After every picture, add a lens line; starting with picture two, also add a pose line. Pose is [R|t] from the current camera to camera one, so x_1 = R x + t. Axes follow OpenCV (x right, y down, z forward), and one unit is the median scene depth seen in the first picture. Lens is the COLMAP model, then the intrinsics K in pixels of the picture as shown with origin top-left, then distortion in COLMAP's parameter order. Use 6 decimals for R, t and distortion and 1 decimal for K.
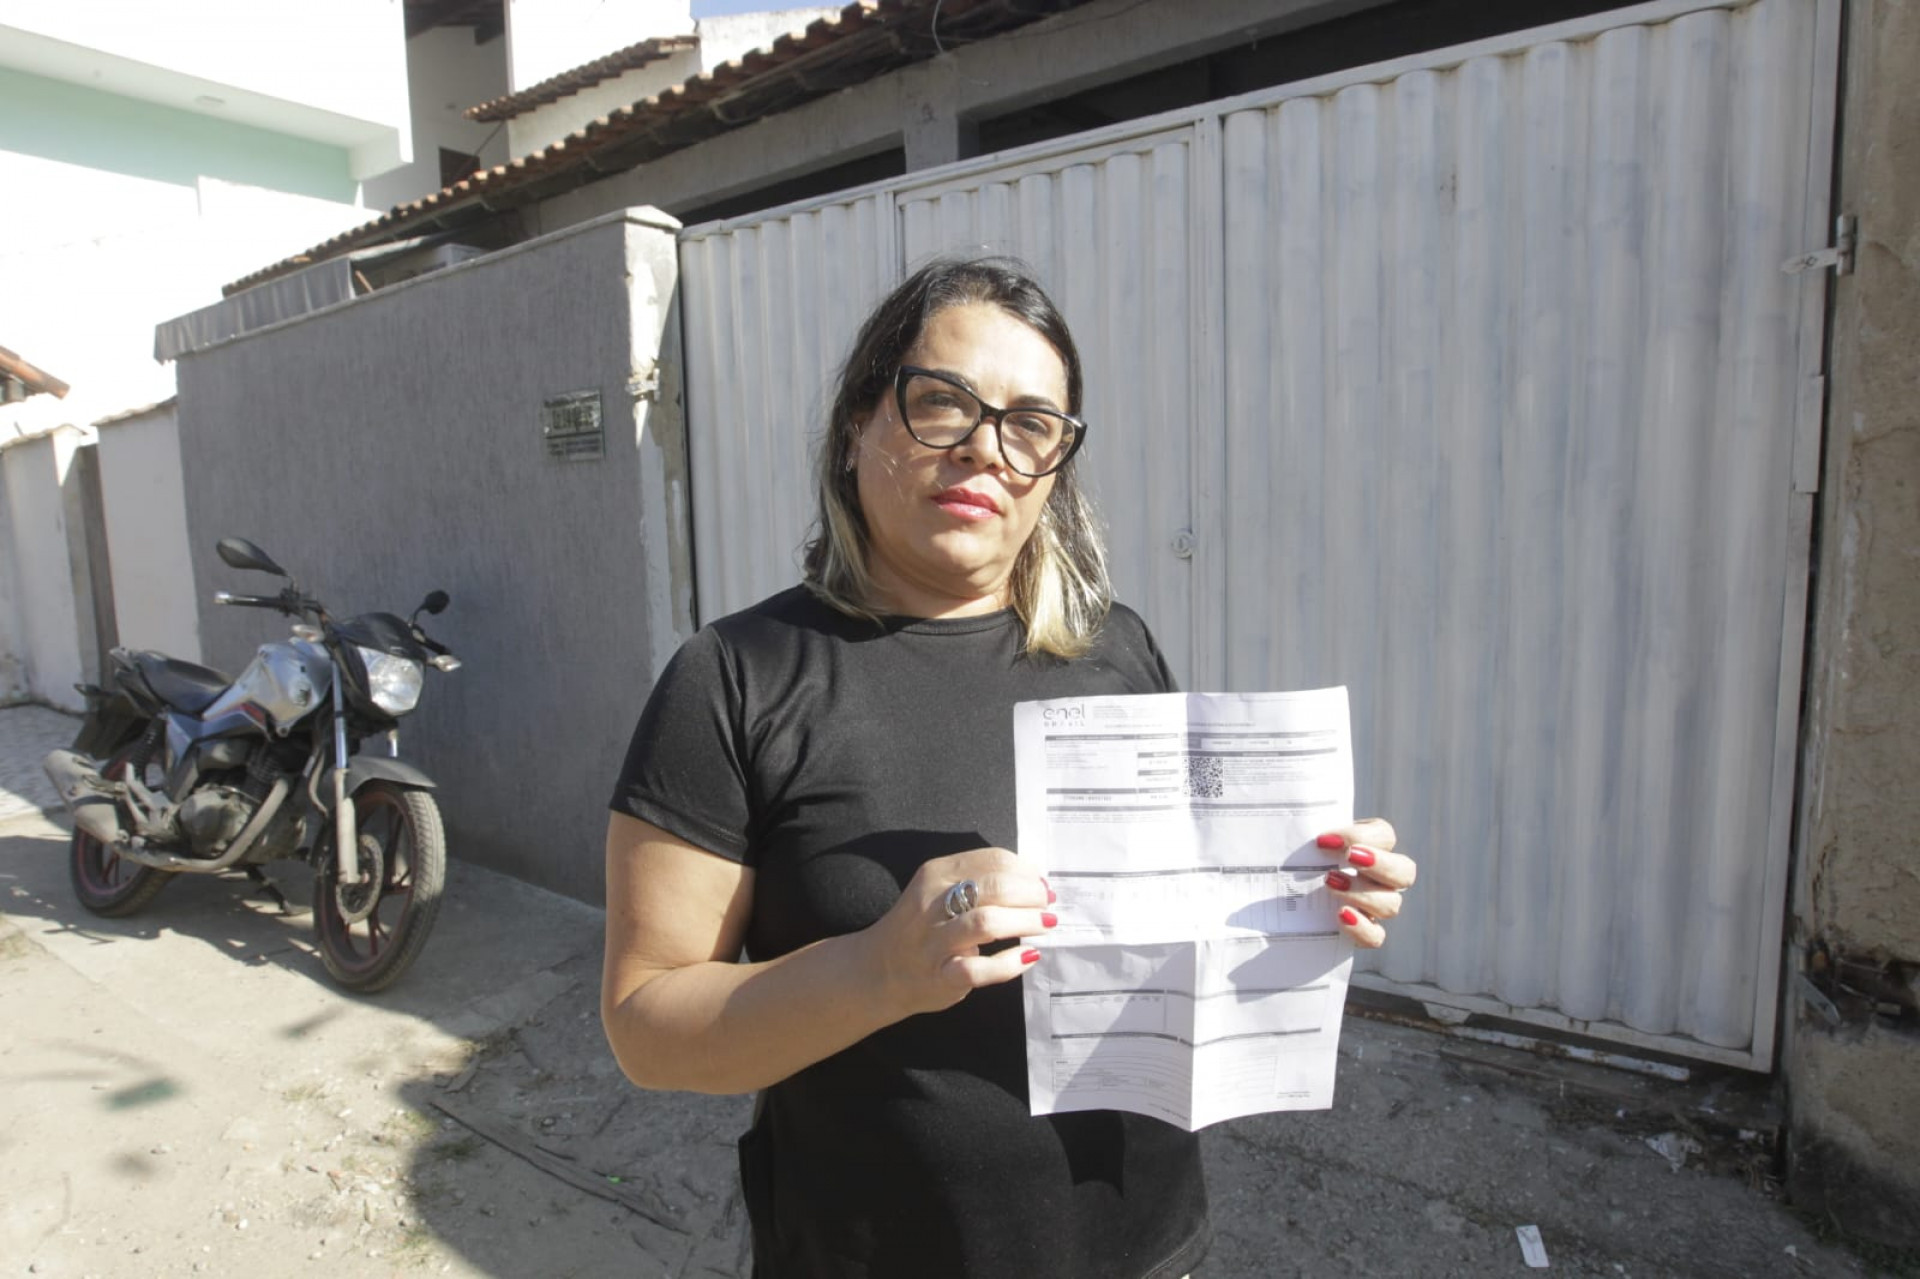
lens RADIAL K [[1116.1, 0, 960.0], [0, 1116.1, 639.5], [0, 0, 1]] dist [-0.058475, 0.023501]
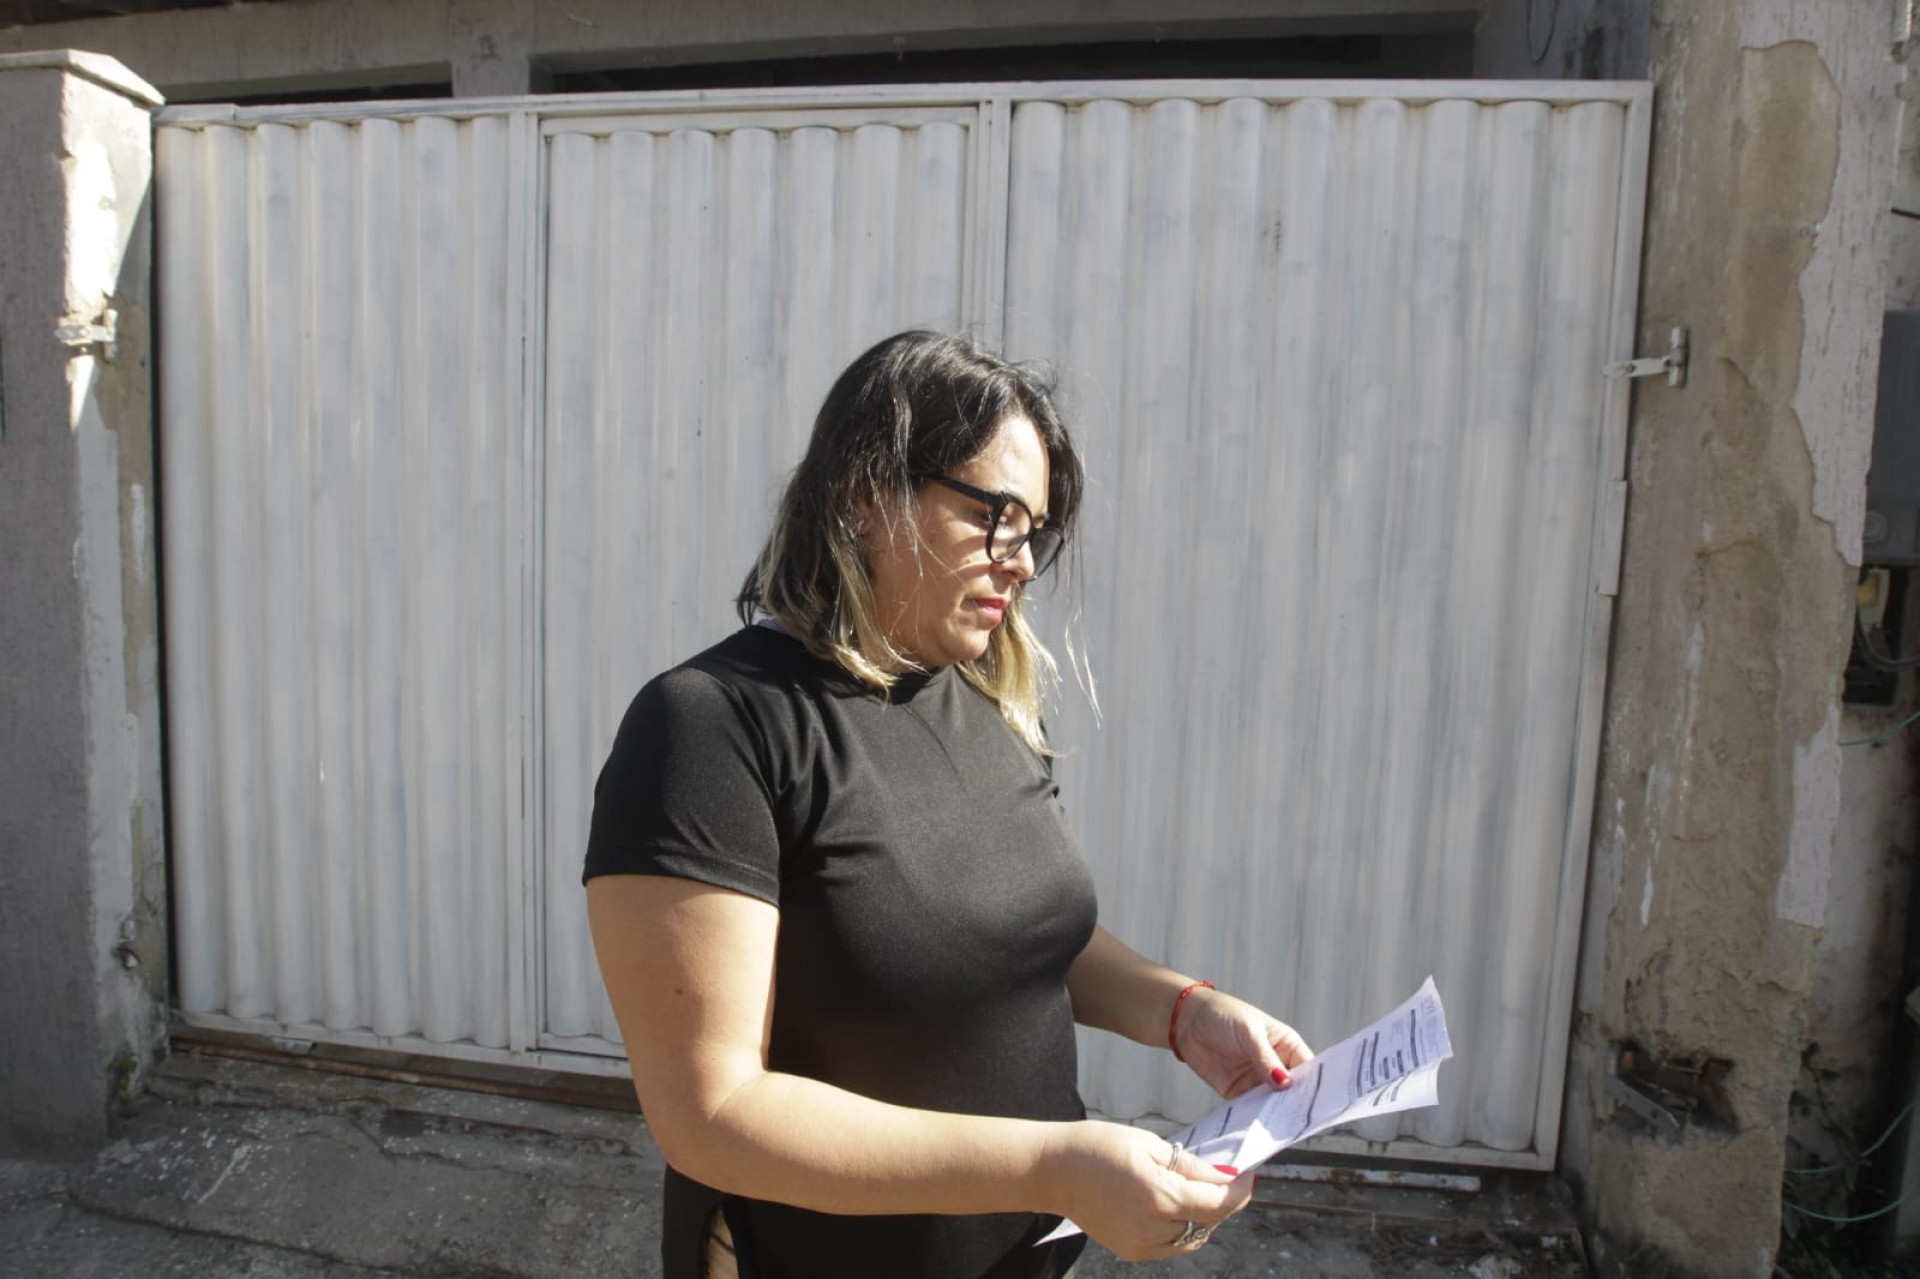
lens RADIAL K [[1116.1, 0, 960.0], [0, 1116.1, 639.5], [0, 0, 1]] dist [-0.058475, 0.023501]
pose [[0.884387, 0.016943, 0.466447, -0.188270], [-0.003264, 0.999541, -0.030119, -0.050636], [-0.466743, 0.025114, 0.884036, 0.315159]]
